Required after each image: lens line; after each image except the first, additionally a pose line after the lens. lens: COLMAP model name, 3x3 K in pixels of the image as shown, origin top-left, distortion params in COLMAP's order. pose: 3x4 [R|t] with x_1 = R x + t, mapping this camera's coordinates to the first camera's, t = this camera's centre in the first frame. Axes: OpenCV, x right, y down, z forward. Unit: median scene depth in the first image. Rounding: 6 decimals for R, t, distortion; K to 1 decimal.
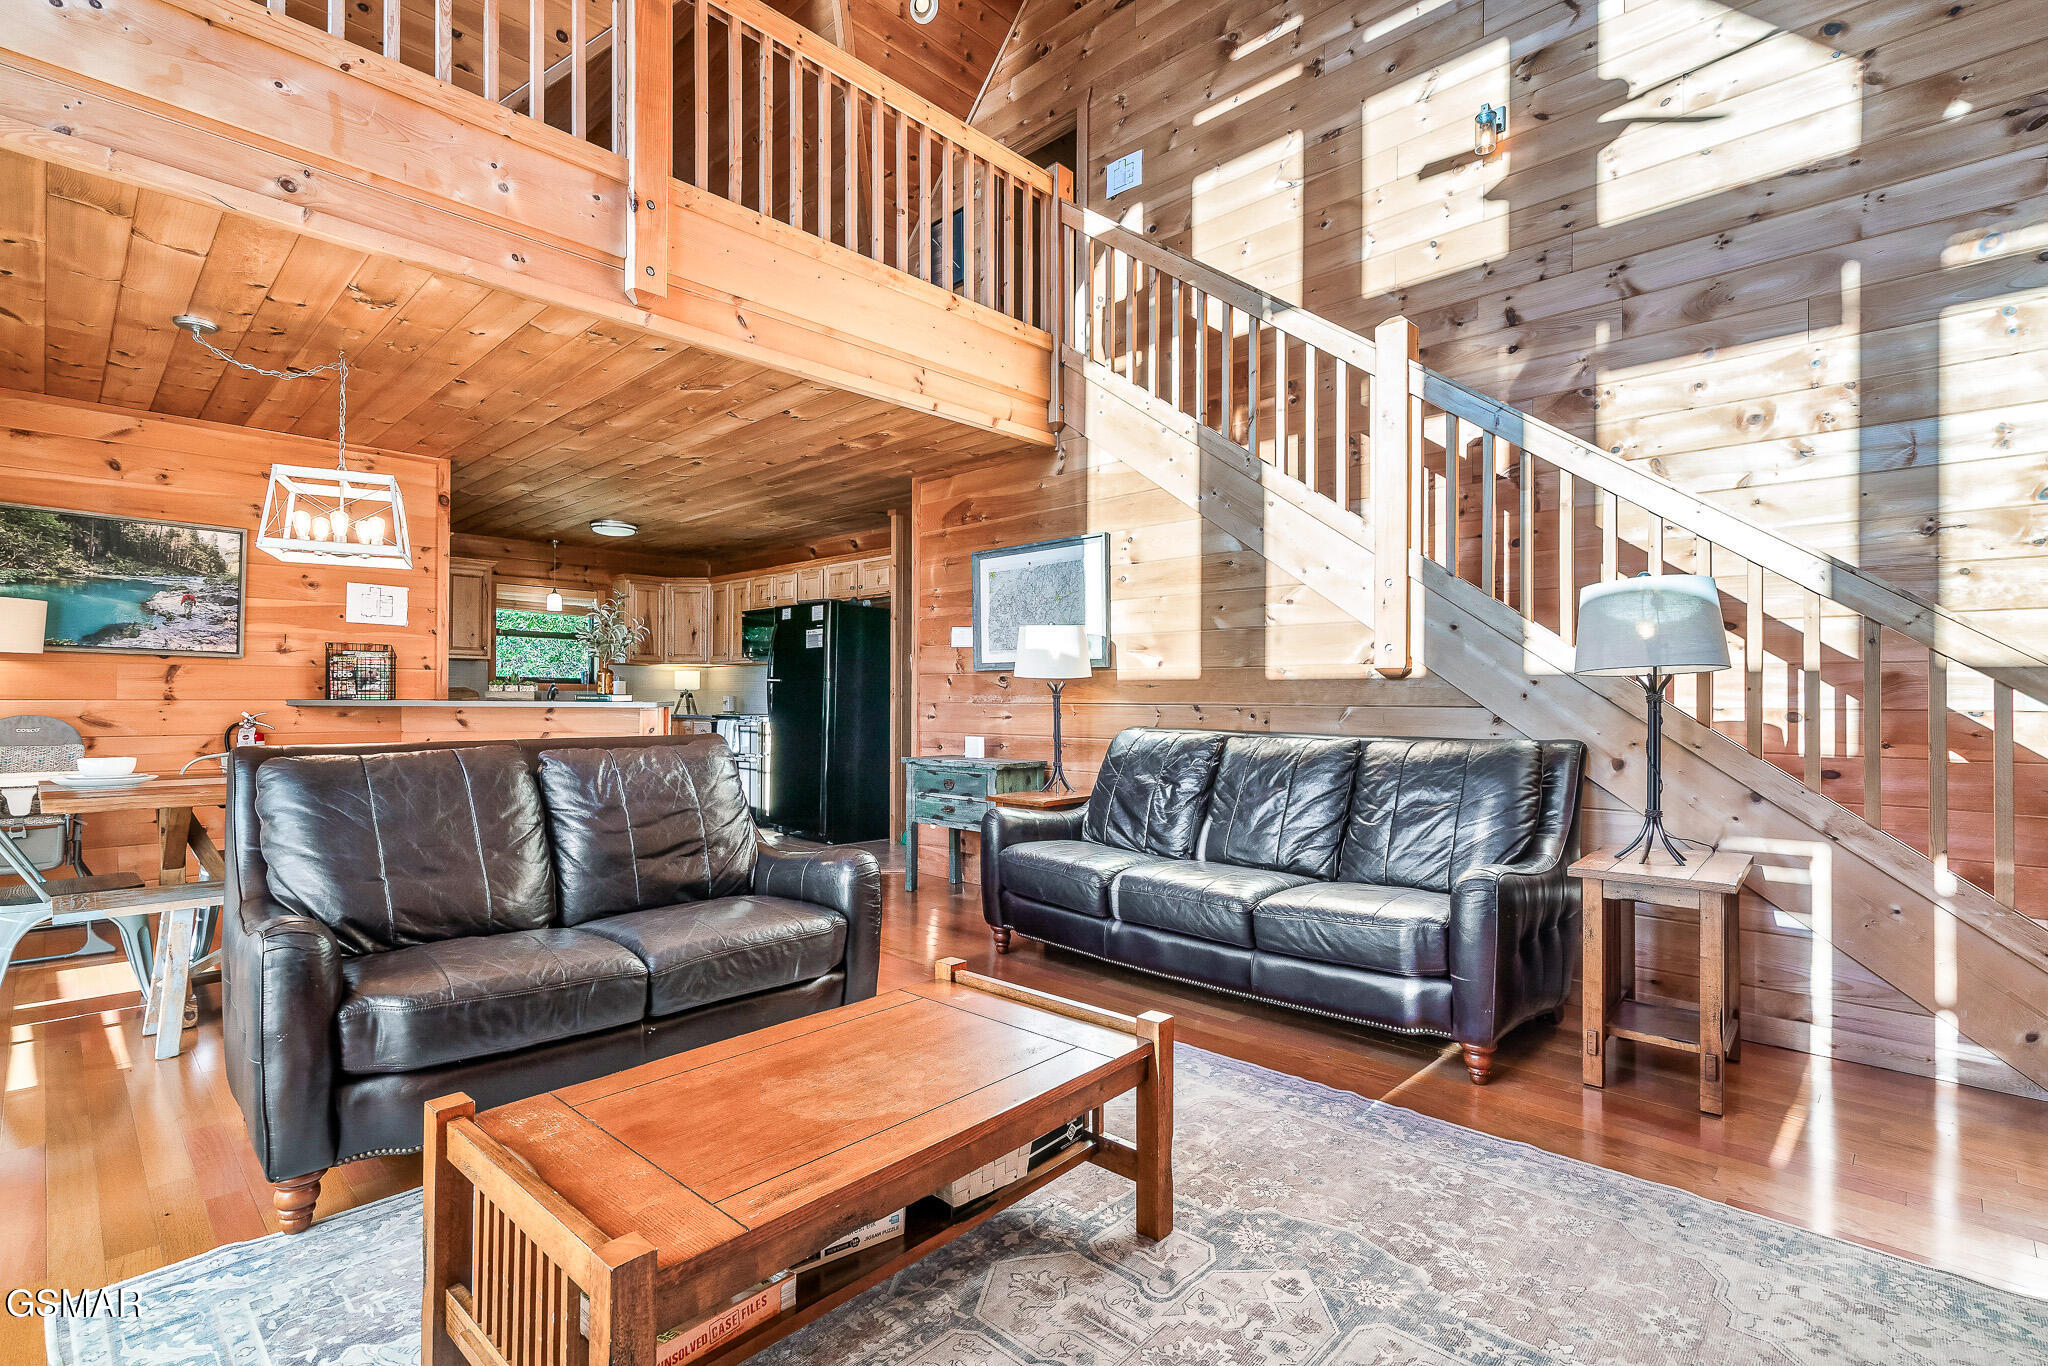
lens RADIAL K [[945.8, 0, 1026.9], [0, 945.8, 698.3], [0, 0, 1]] dist [-0.003509, 0.003624]
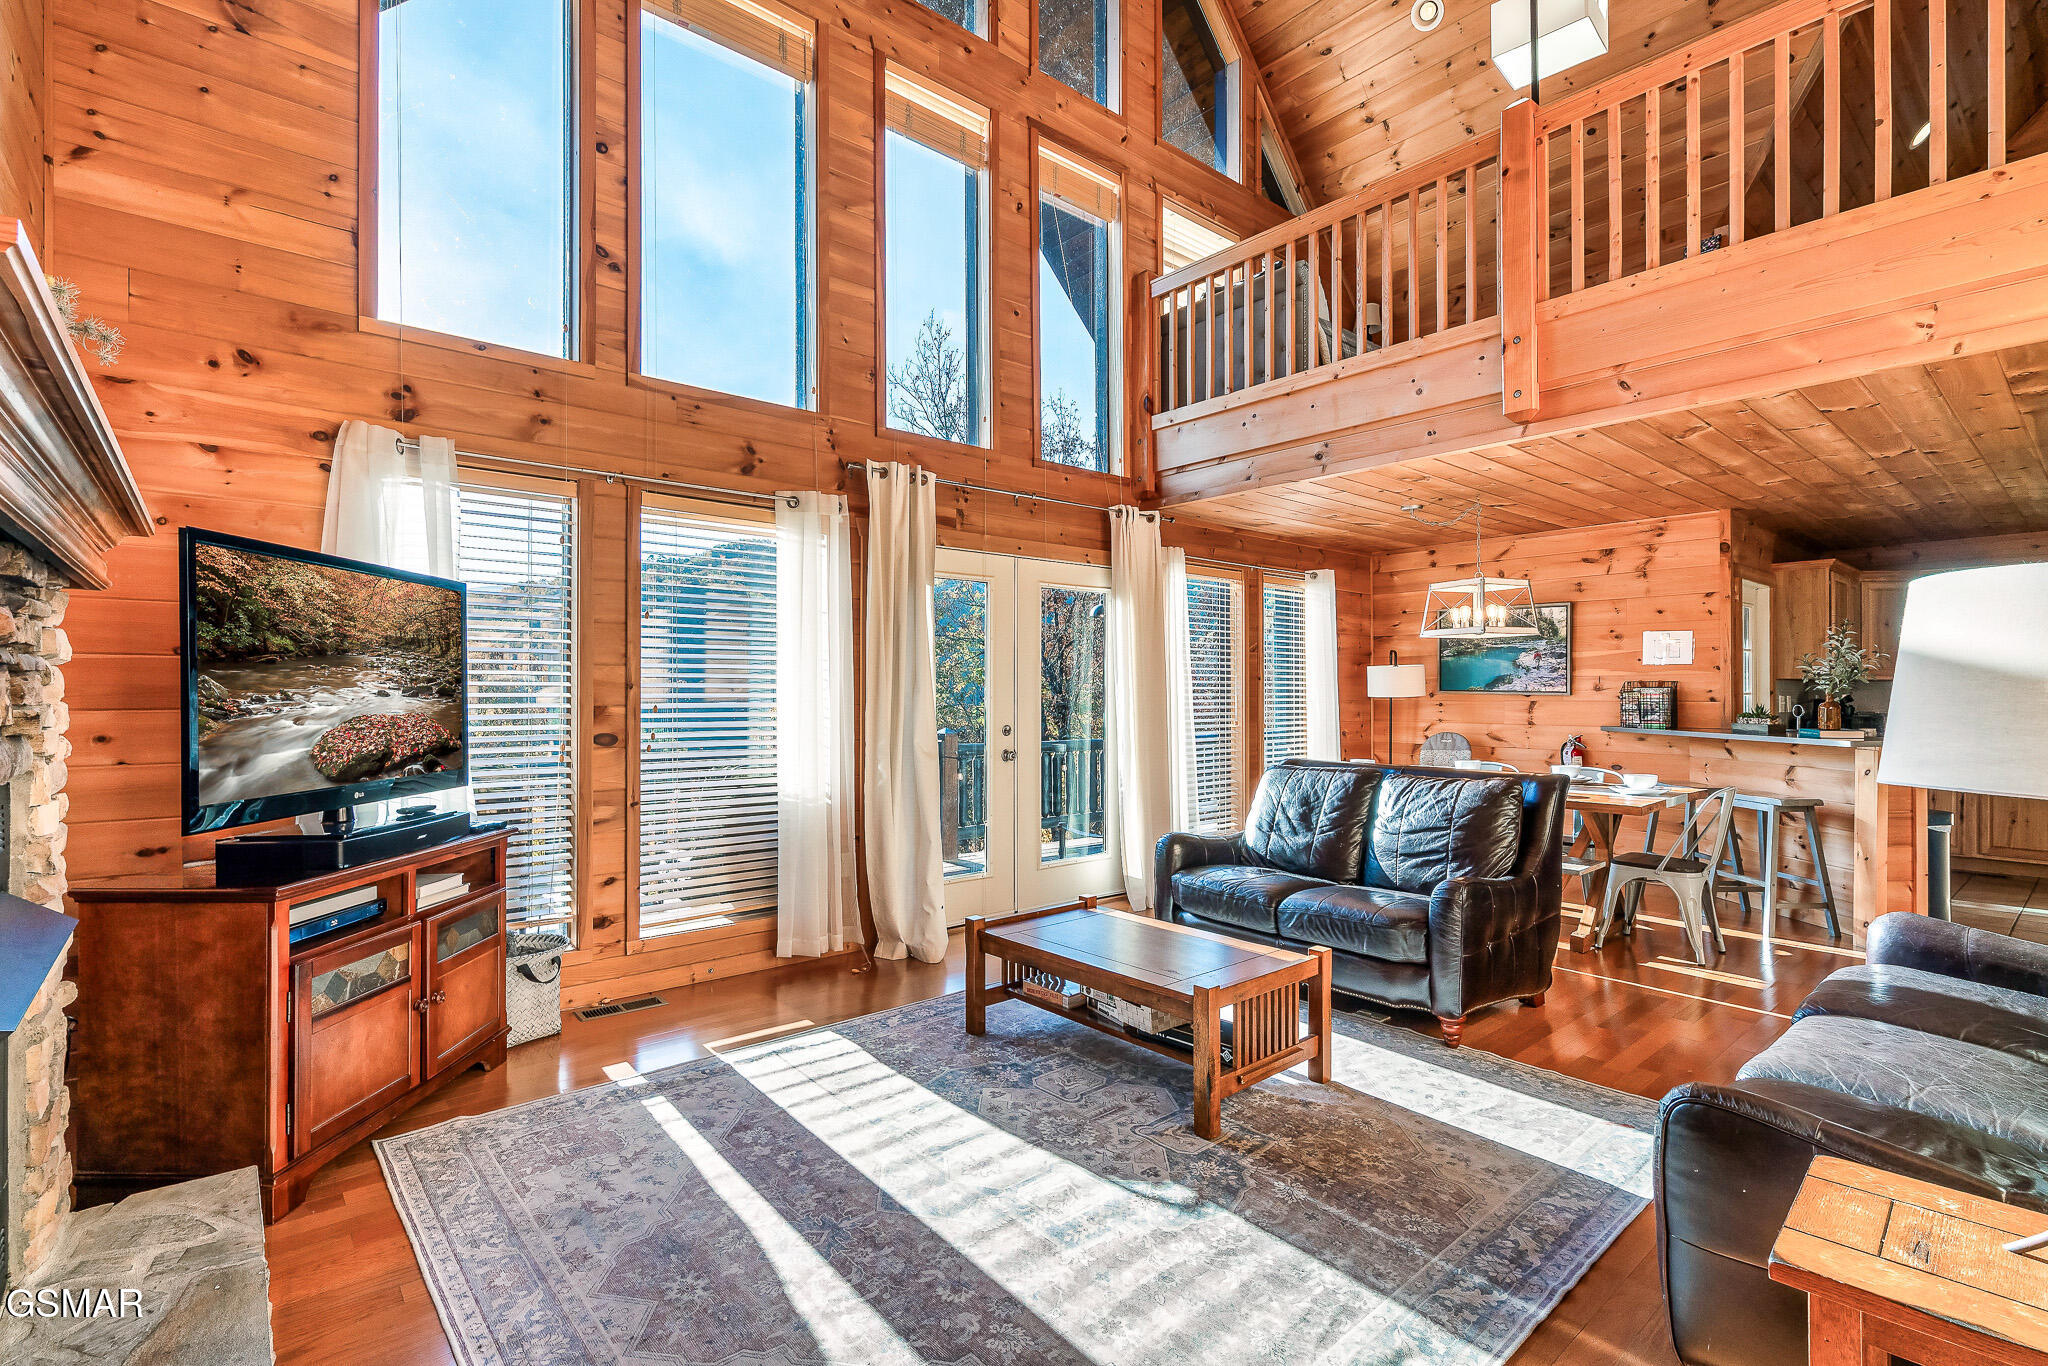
lens RADIAL K [[945.8, 0, 1030.5], [0, 945.8, 703.2], [0, 0, 1]] dist [-0.003509, 0.003624]
pose [[-0.087572, 0.007546, -0.996130, 0.673283], [-0.001729, 0.999969, 0.007727, -0.044106], [0.996157, 0.002399, -0.087557, 0.363098]]
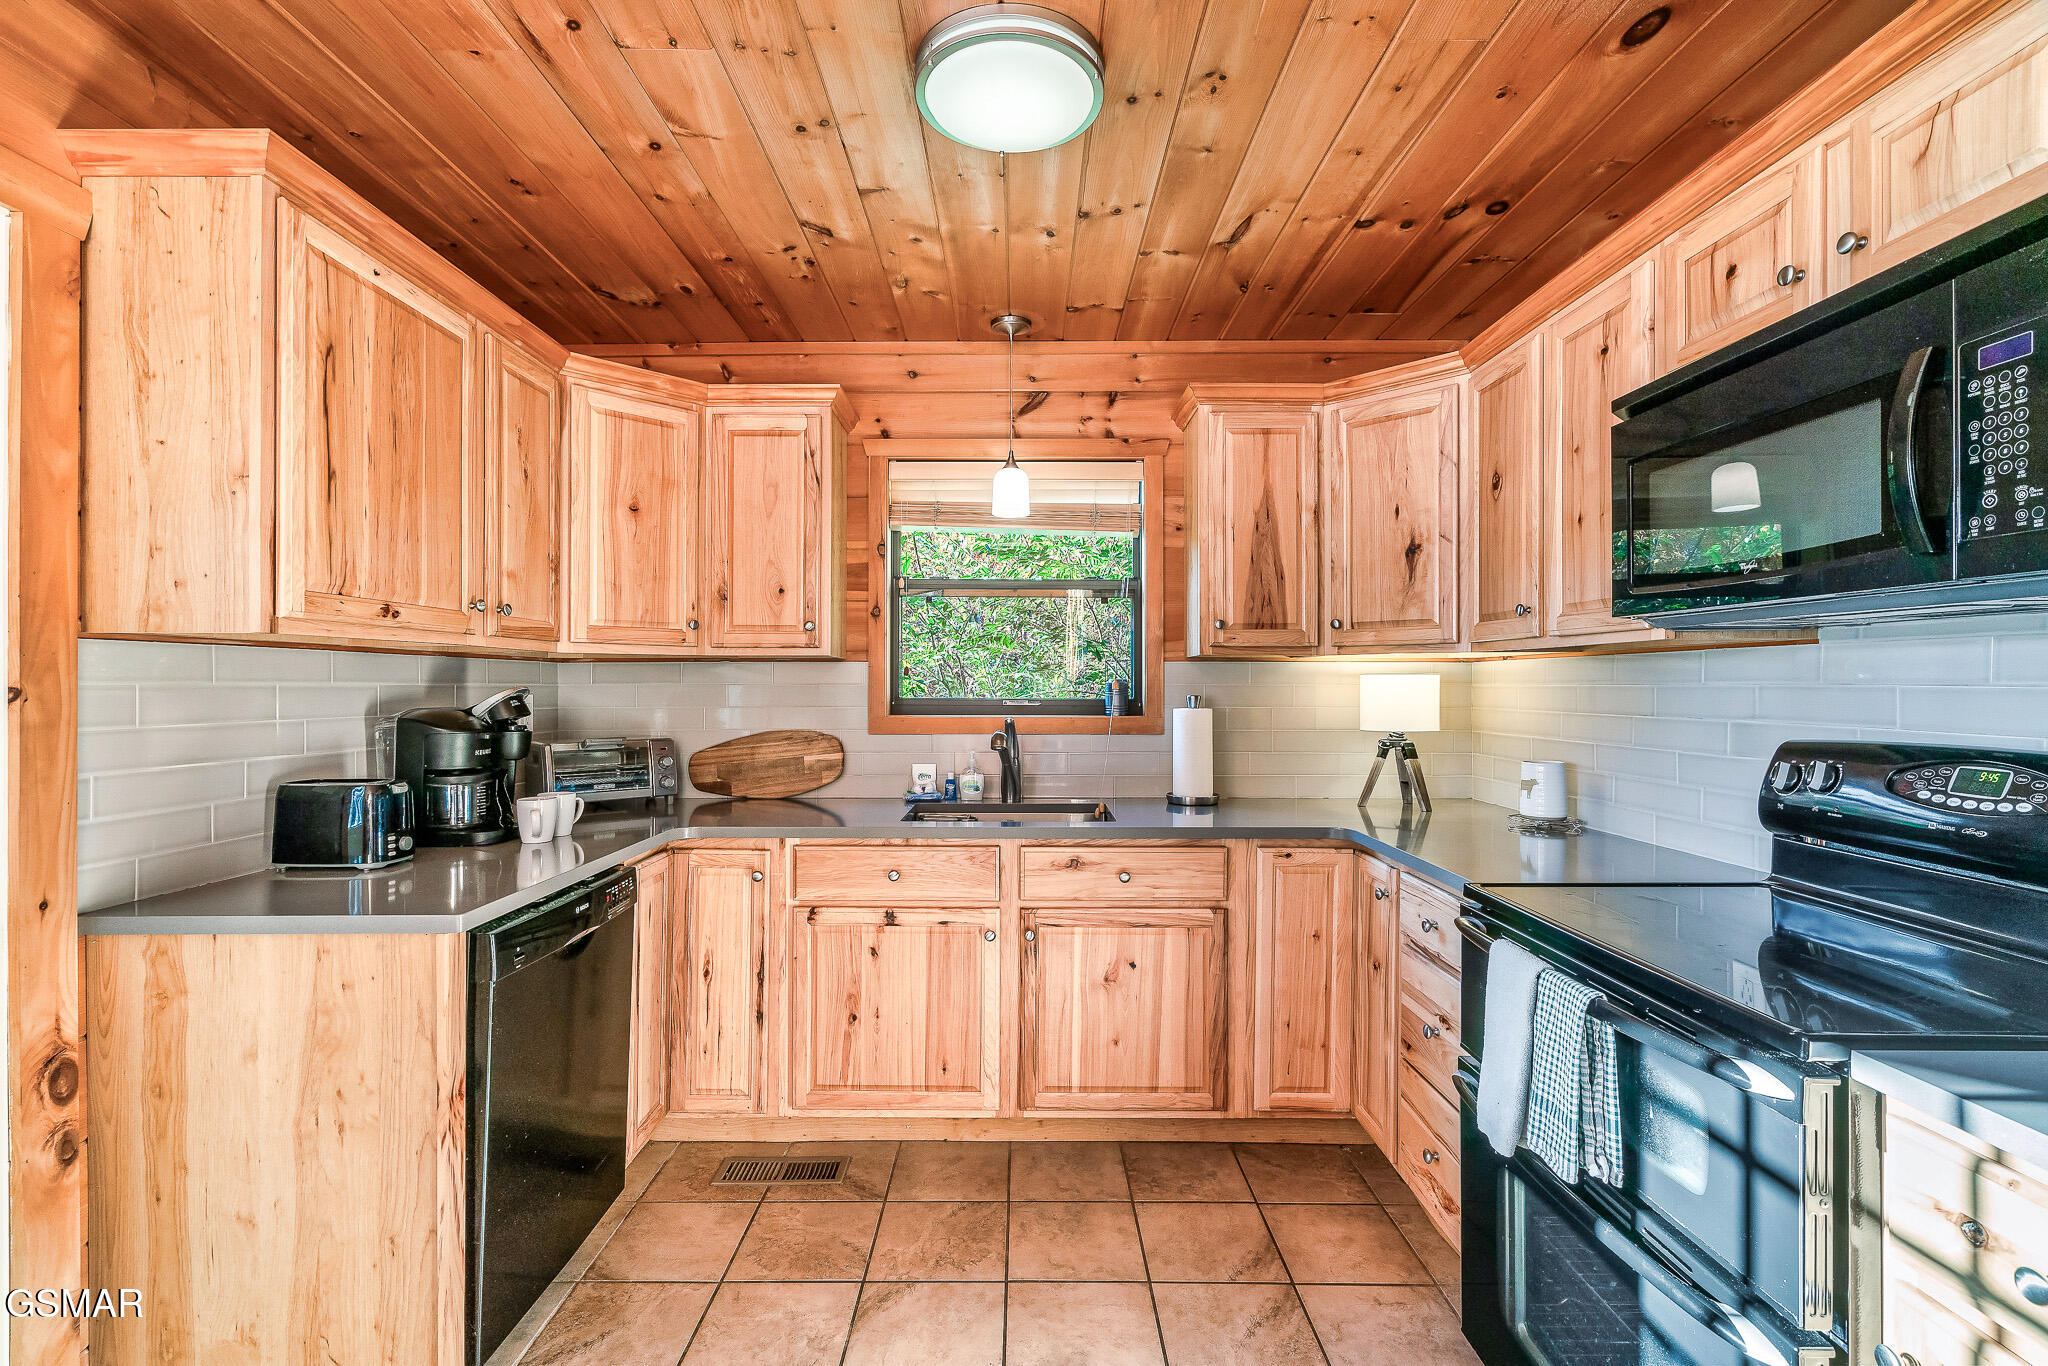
lens RADIAL K [[945.8, 0, 1013.2], [0, 945.8, 683.3], [0, 0, 1]] dist [-0.003509, 0.003624]
pose [[0.692418, -0.005094, -0.721479, -0.464158], [0.000905, 0.999980, -0.006192, -0.051172], [0.721496, 0.003634, 0.692409, 1.454393]]
